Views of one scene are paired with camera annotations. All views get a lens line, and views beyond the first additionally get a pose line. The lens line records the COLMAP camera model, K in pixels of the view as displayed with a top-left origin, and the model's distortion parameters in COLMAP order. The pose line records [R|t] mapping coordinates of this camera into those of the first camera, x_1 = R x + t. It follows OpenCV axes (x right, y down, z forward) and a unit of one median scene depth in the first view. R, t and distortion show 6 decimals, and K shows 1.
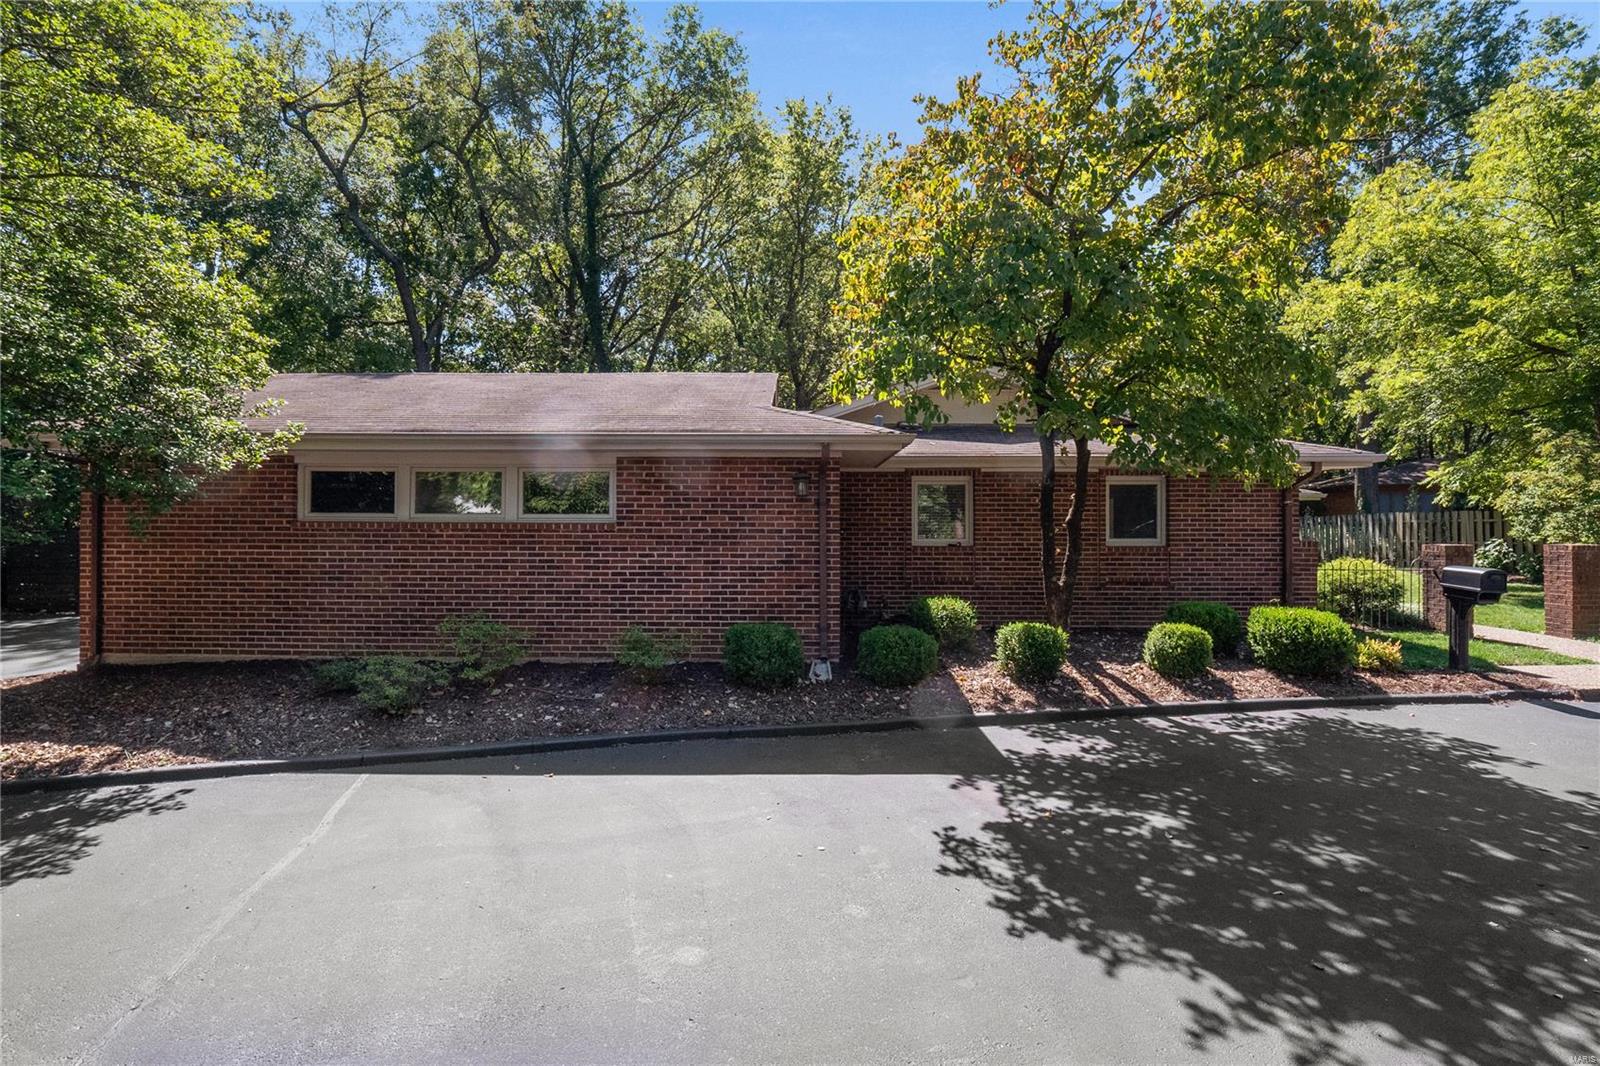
lens RADIAL K [[741.6, 0, 790.7], [0, 741.6, 519.4], [0, 0, 1]] dist [-0.001235, -0.001453]
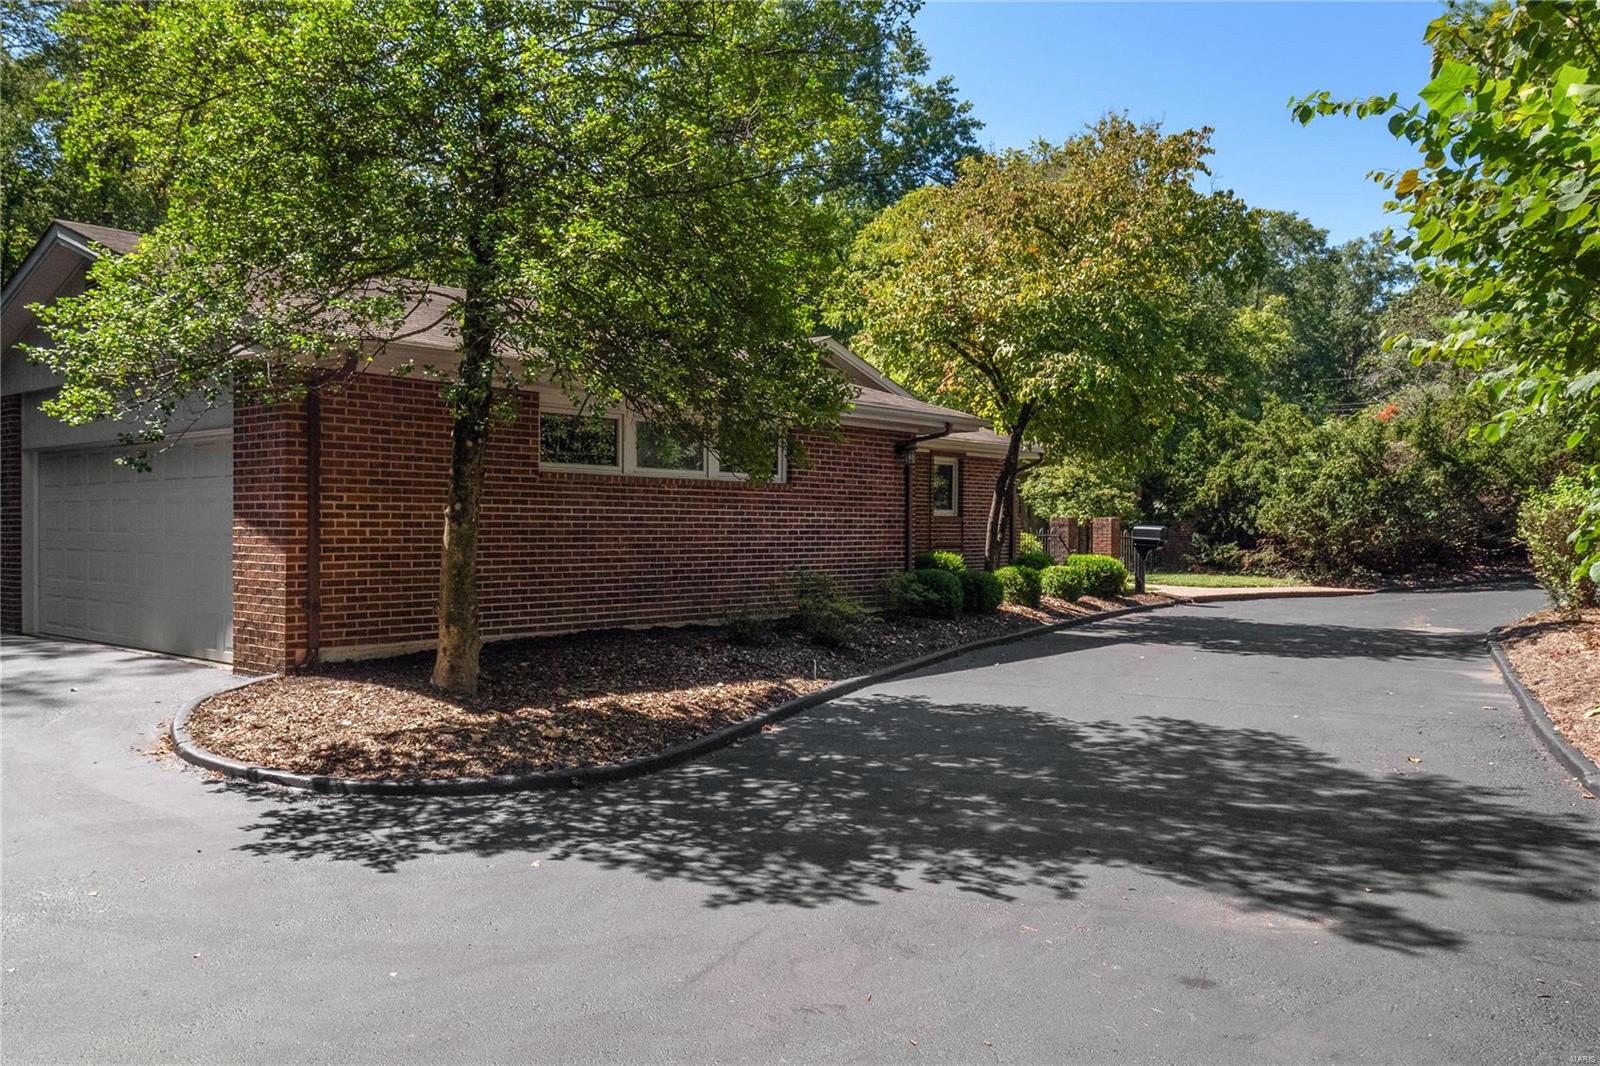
lens RADIAL K [[1232.6, 0, 797.7], [0, 1232.6, 528.7], [0, 0, 1]] dist [0.007541, -0.000256]
pose [[0.639669, -0.002858, 0.768645, -1.548144], [-0.006737, 0.999934, 0.009324, 0.051913], [-0.768621, -0.011143, 0.639607, -0.111895]]
